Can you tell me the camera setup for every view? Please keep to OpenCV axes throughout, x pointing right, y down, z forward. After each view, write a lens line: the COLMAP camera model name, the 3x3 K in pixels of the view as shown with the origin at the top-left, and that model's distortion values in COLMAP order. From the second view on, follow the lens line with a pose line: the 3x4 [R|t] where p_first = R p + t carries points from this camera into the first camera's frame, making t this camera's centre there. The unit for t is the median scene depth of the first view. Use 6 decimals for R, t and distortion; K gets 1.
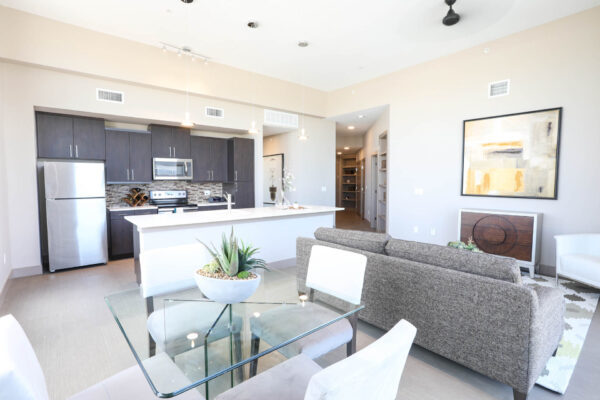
lens RADIAL K [[306.4, 0, 300.0], [0, 306.4, 200.0], [0, 0, 1]] dist [0.000342, -0.000033]
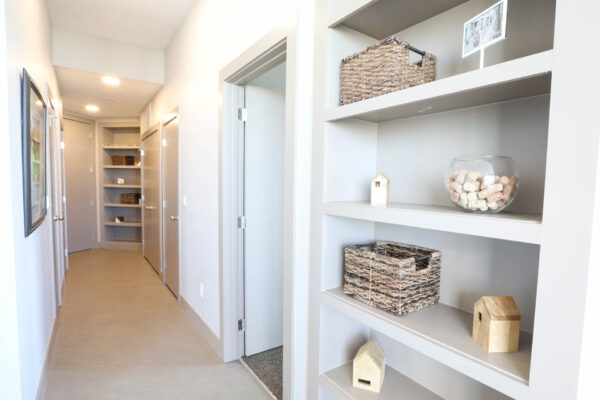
lens RADIAL K [[306.4, 0, 300.0], [0, 306.4, 200.0], [0, 0, 1]] dist [0.000342, -0.000033]
pose [[0.773044, -0.030097, 0.633638, 0.083260], [0.026035, 0.999538, 0.015713, -0.036196], [-0.633818, 0.004350, 0.773470, 0.536131]]
